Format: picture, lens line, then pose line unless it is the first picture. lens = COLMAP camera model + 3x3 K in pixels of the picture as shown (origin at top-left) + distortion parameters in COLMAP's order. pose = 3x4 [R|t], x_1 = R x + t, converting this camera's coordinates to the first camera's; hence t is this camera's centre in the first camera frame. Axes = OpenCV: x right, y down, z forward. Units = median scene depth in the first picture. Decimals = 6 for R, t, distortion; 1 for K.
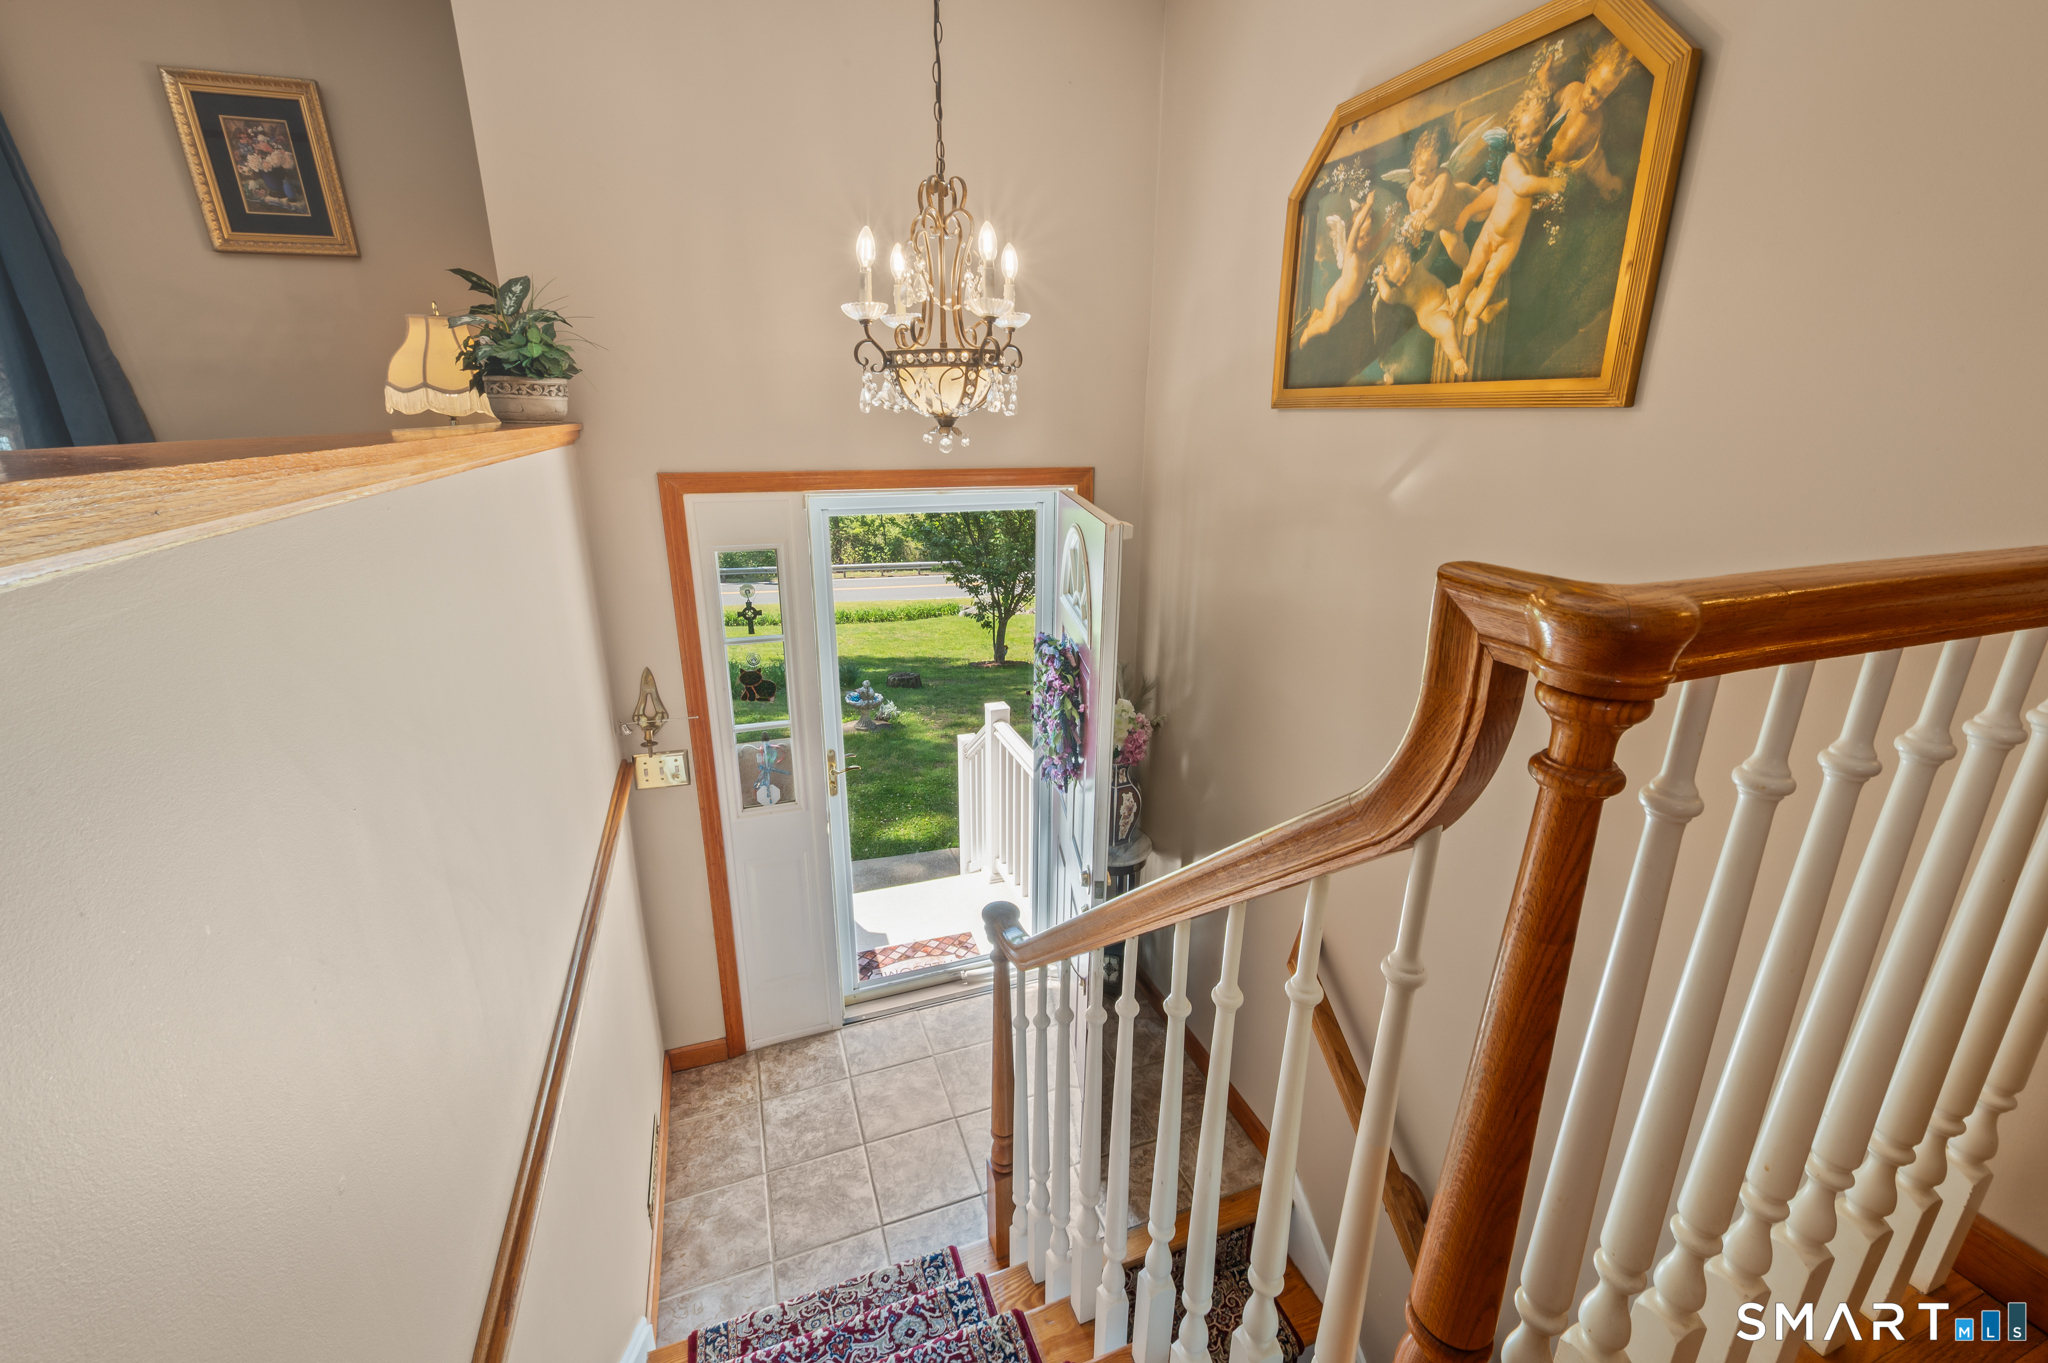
lens RADIAL K [[826.3, 0, 1020.5], [0, 826.3, 670.8], [0, 0, 1]] dist [0.001824, 0.000164]
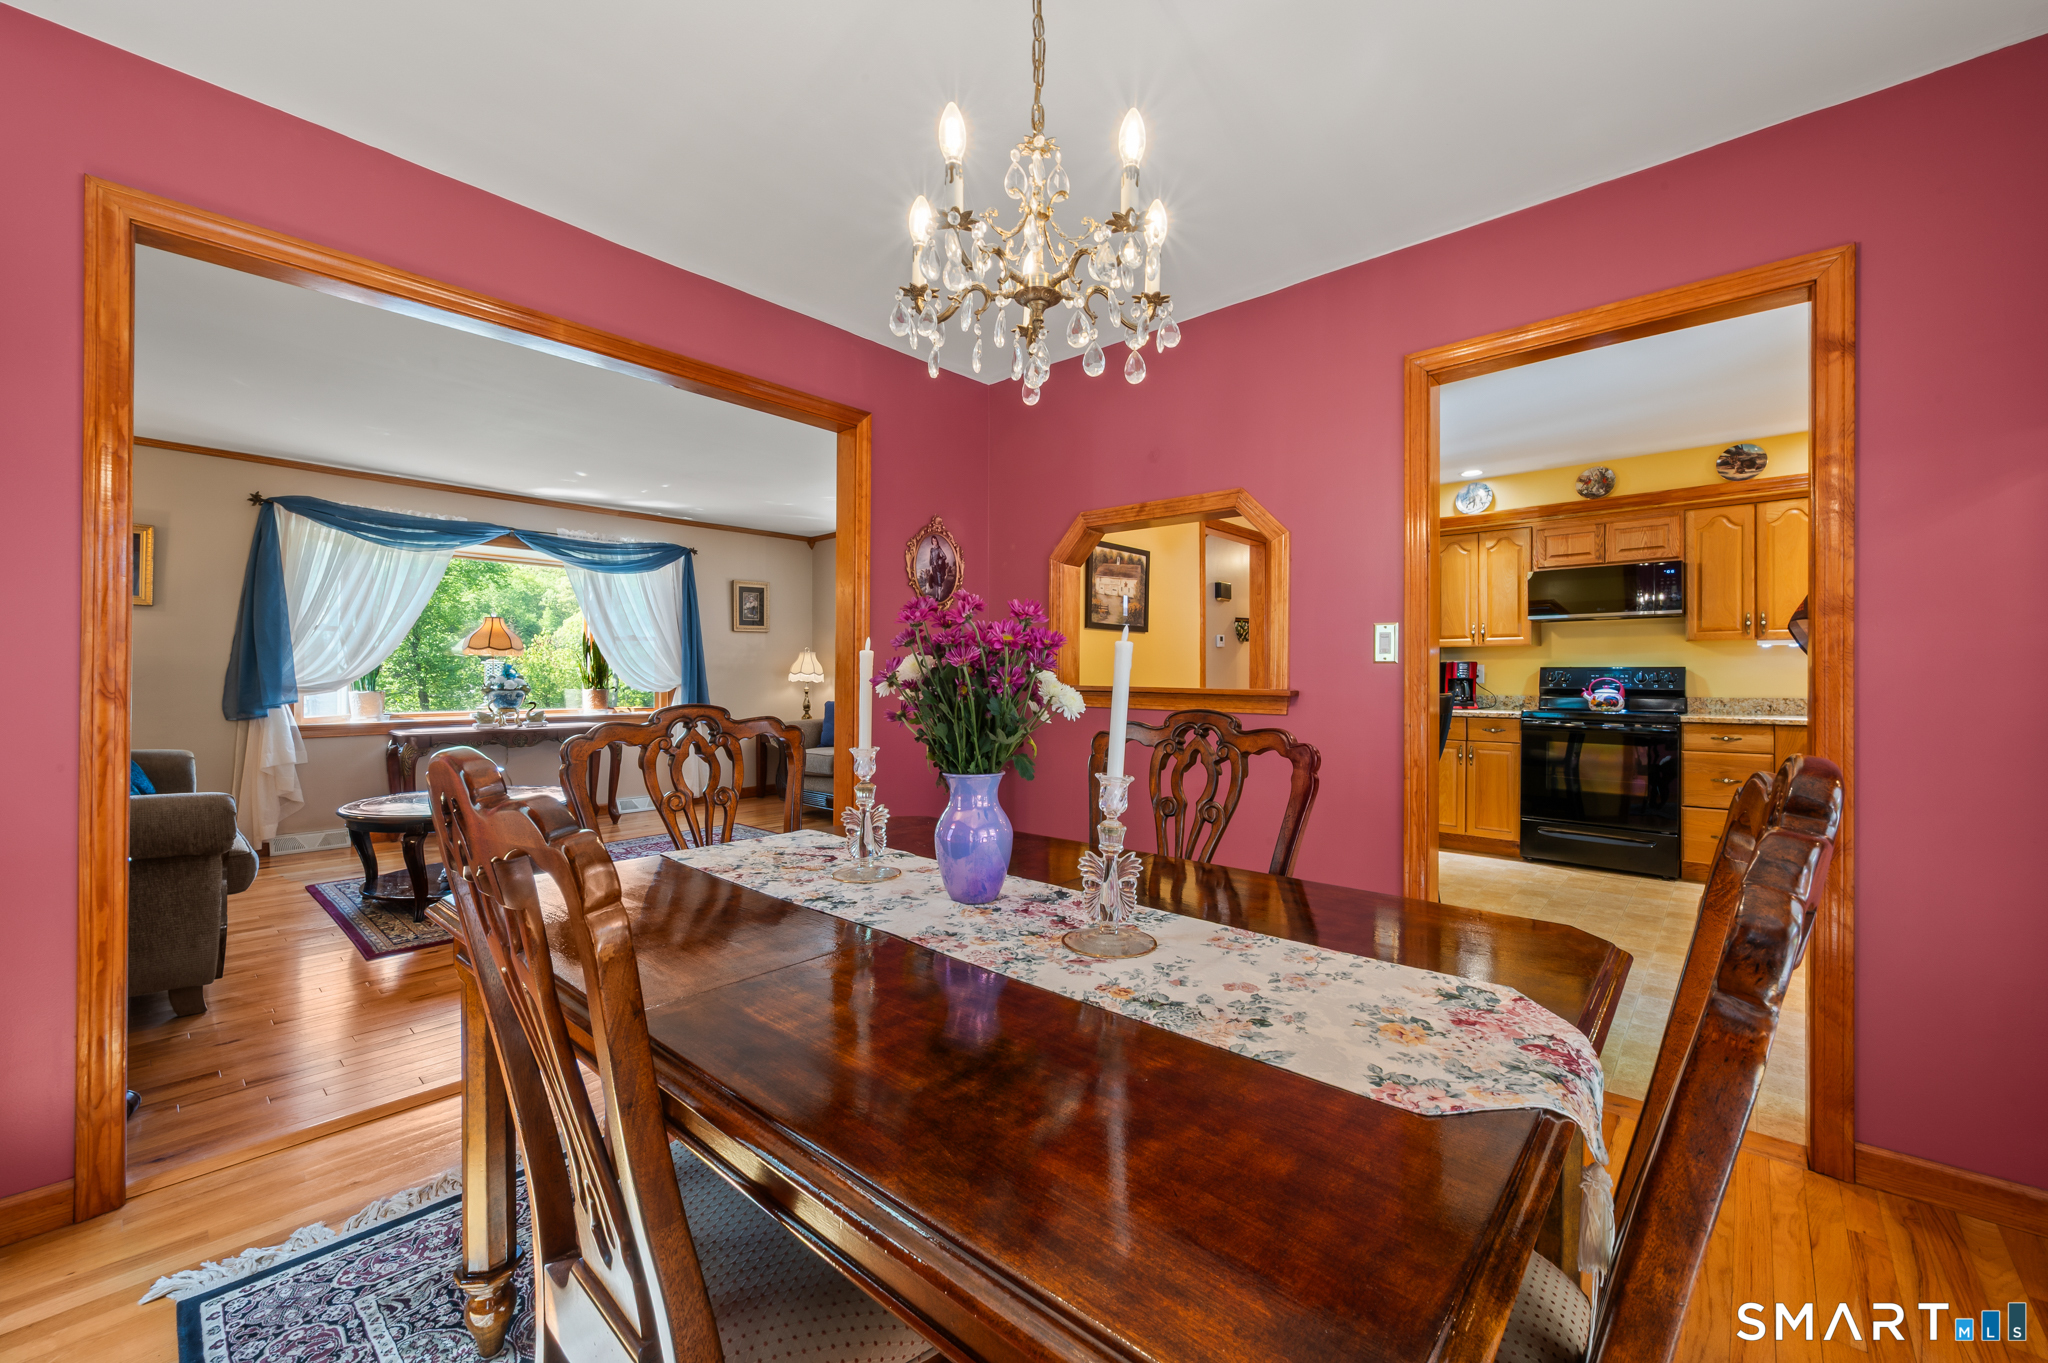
lens RADIAL K [[826.3, 0, 1011.1], [0, 826.3, 673.9], [0, 0, 1]] dist [0.001824, 0.000164]
pose [[0.871980, 0.003593, 0.489528, -2.367545], [0.150664, 0.949467, -0.275341, 0.959132], [-0.465780, 0.313846, 0.827375, -2.928712]]
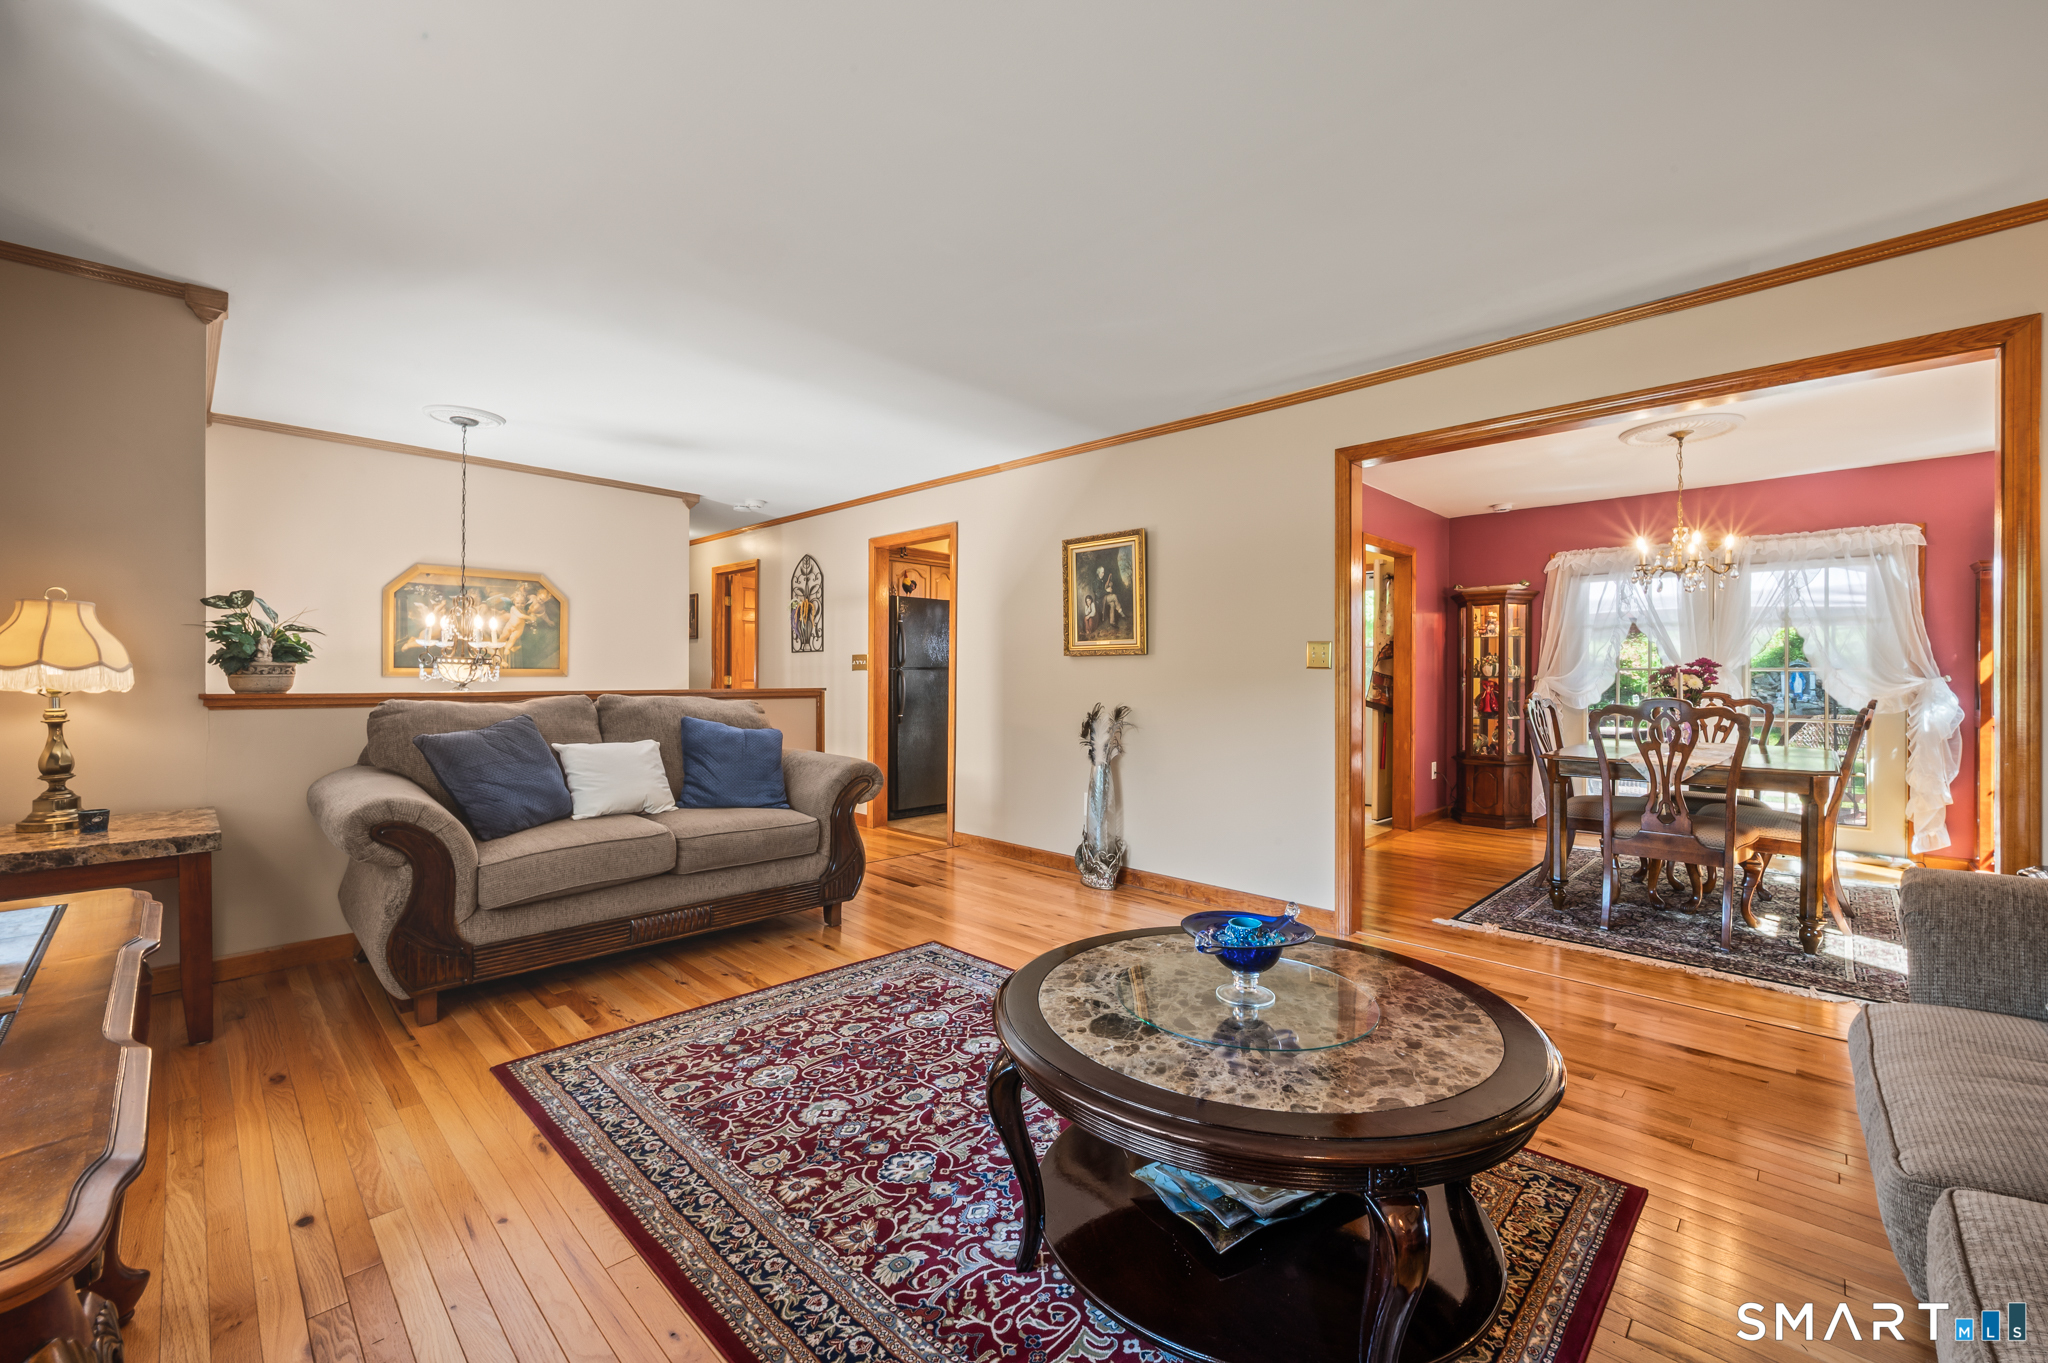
lens RADIAL K [[826.3, 0, 1020.5], [0, 826.3, 675.2], [0, 0, 1]] dist [0.001824, 0.000164]
pose [[-0.450860, -0.006821, 0.892569, -3.344021], [0.270758, 0.951810, 0.144040, -0.269677], [-0.850538, 0.306612, -0.427286, 0.746228]]
